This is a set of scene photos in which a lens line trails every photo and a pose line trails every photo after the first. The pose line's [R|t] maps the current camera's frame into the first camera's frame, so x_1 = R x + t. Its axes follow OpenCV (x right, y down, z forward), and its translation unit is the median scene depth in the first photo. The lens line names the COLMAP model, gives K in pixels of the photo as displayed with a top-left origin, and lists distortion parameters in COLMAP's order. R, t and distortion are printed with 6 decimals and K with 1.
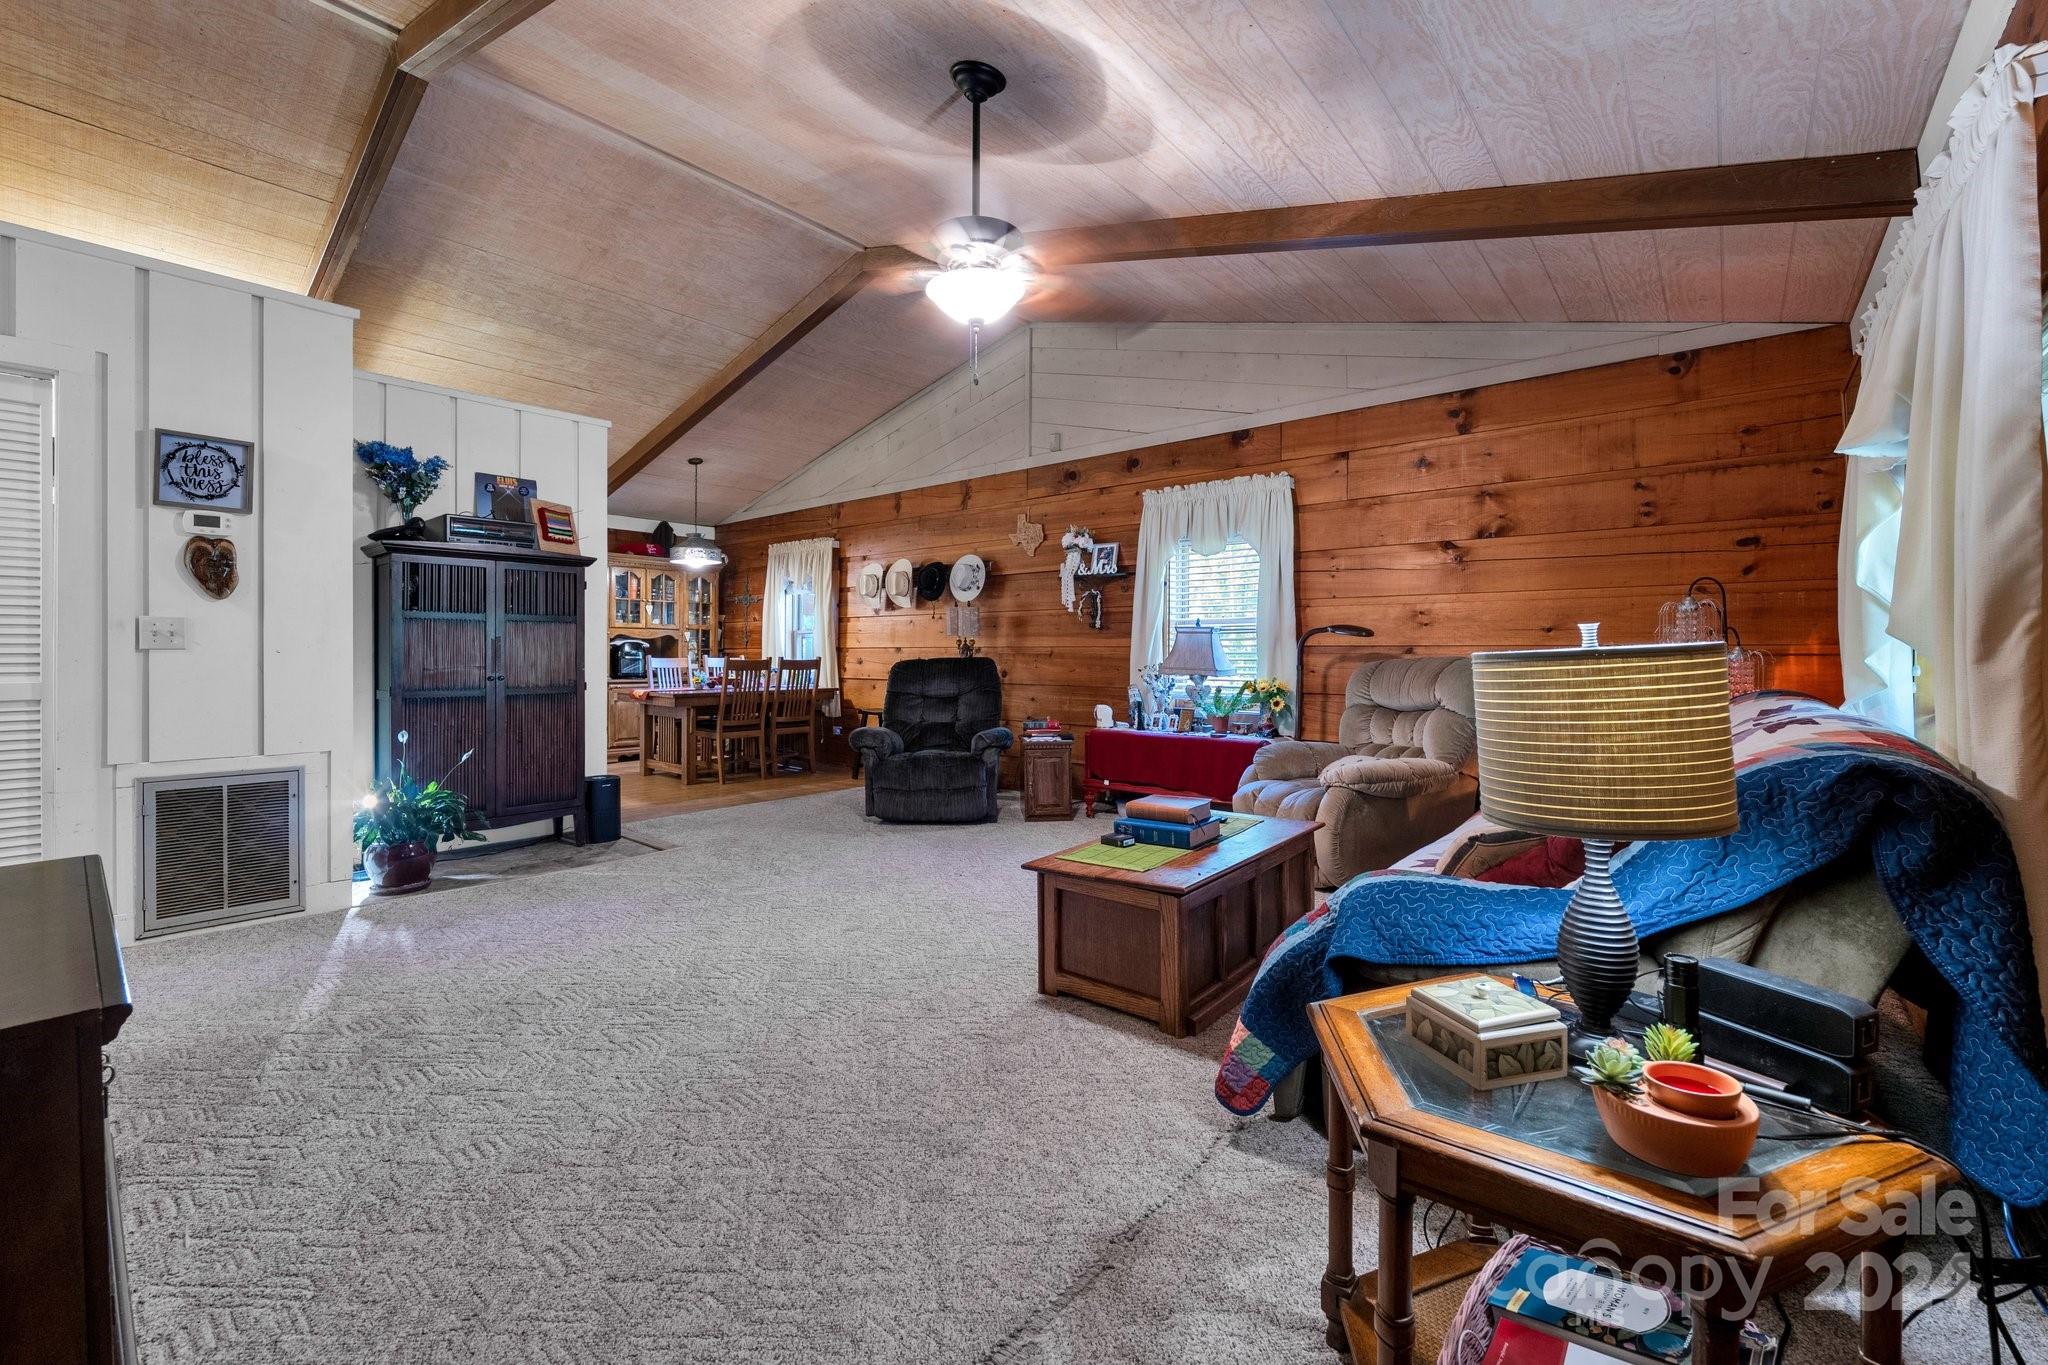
lens RADIAL K [[846.4, 0, 1024.0], [0, 846.4, 682.5], [0, 0, 1]] dist [-0.000030, -0.000043]
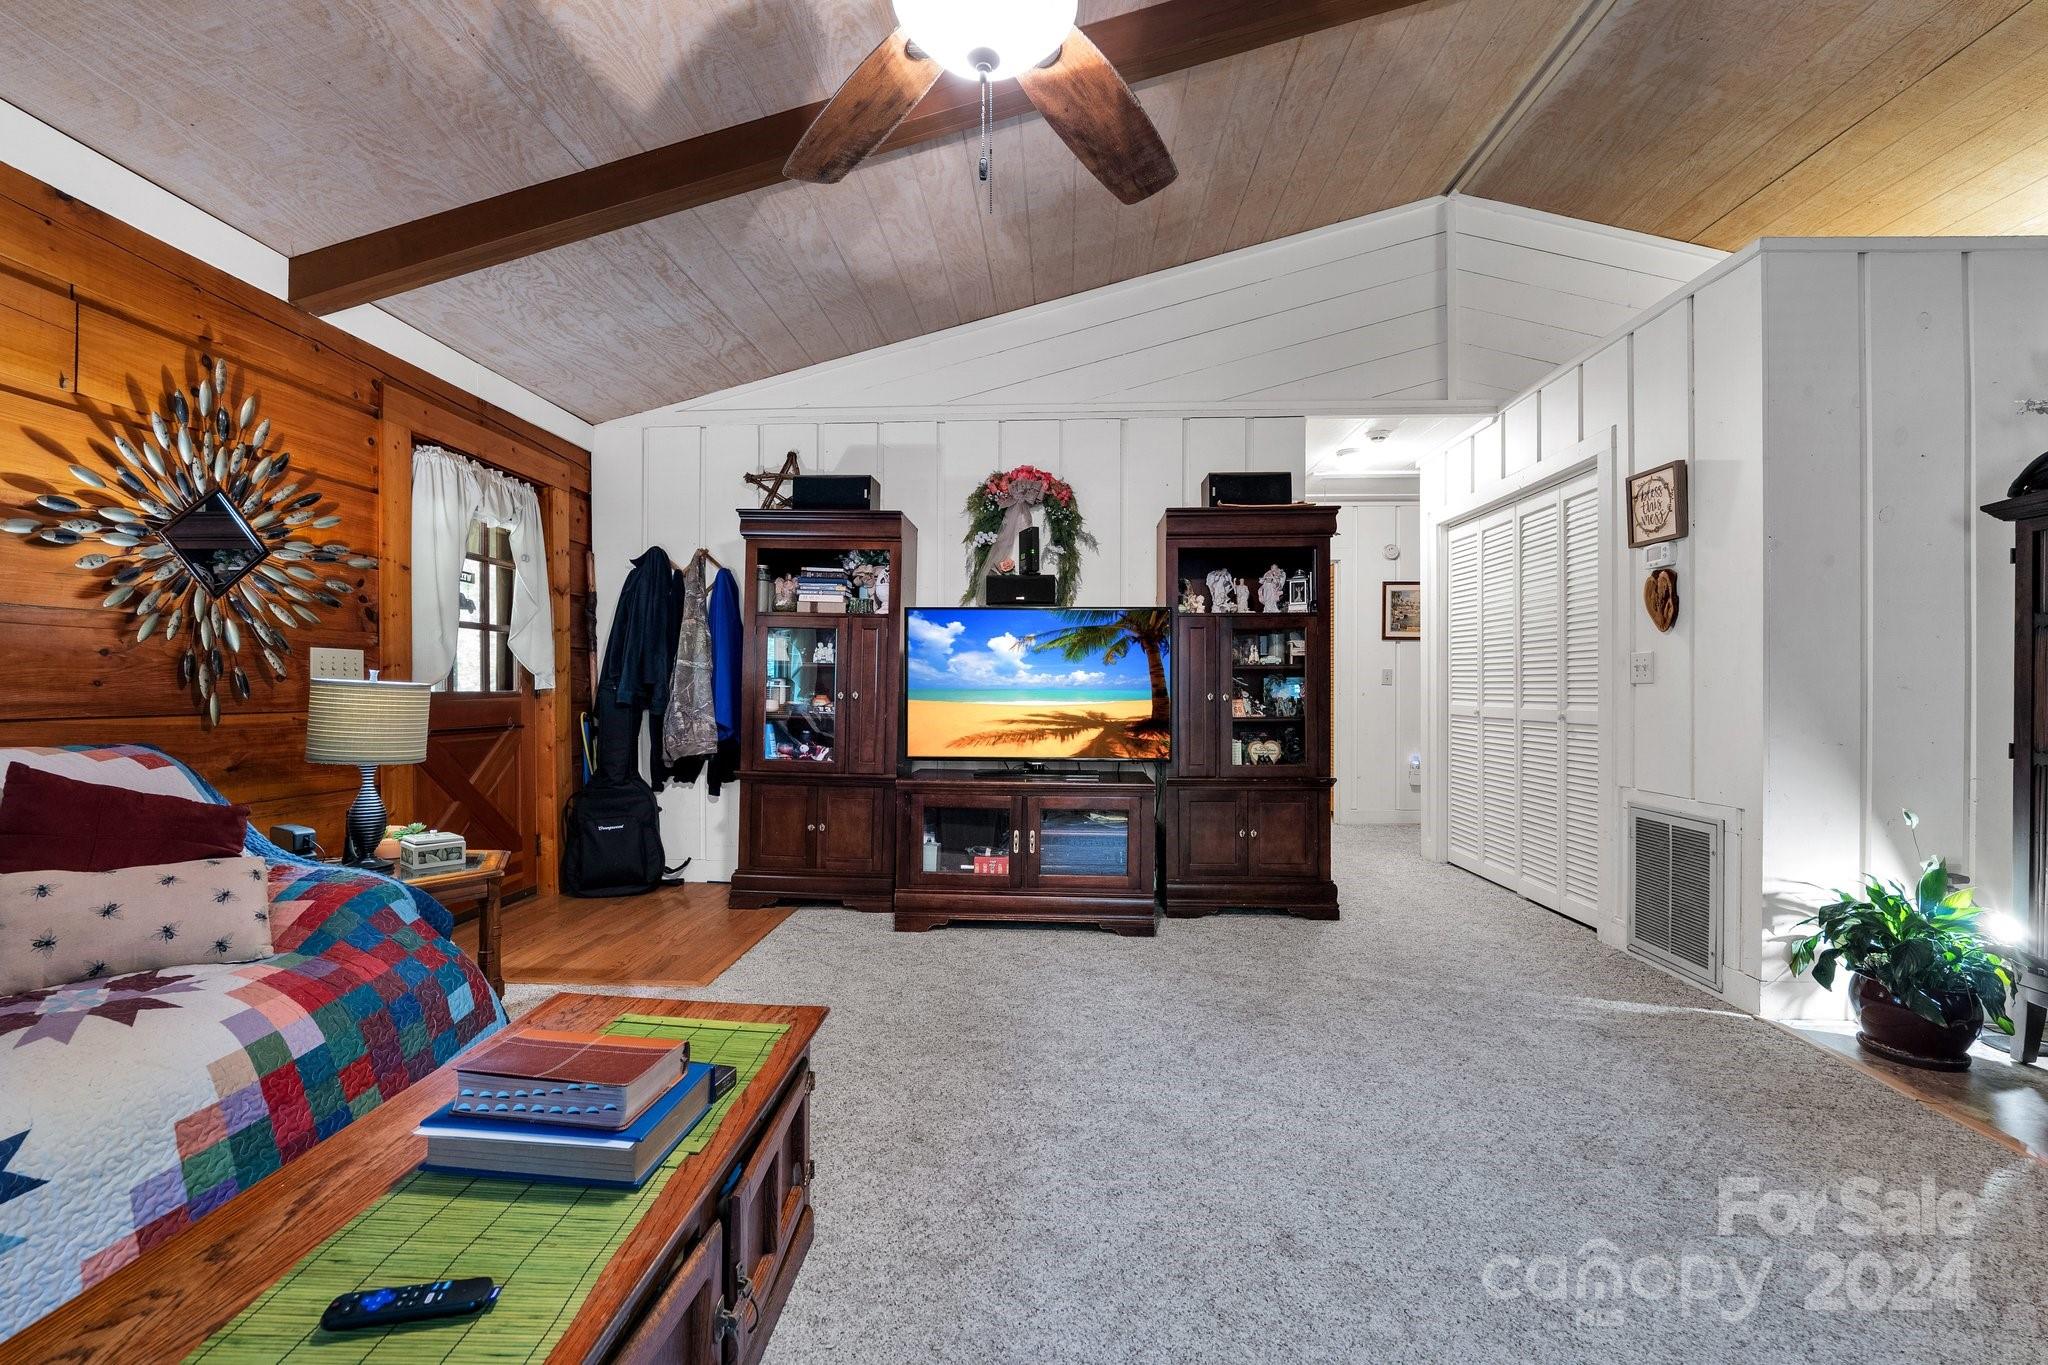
lens RADIAL K [[846.4, 0, 1024.0], [0, 846.4, 682.5], [0, 0, 1]] dist [-0.000030, -0.000043]
pose [[-0.787191, -0.005122, -0.616688, 0.228274], [-0.023816, 0.999472, 0.022099, -0.043050], [0.616249, 0.032084, -0.786898, 1.301682]]
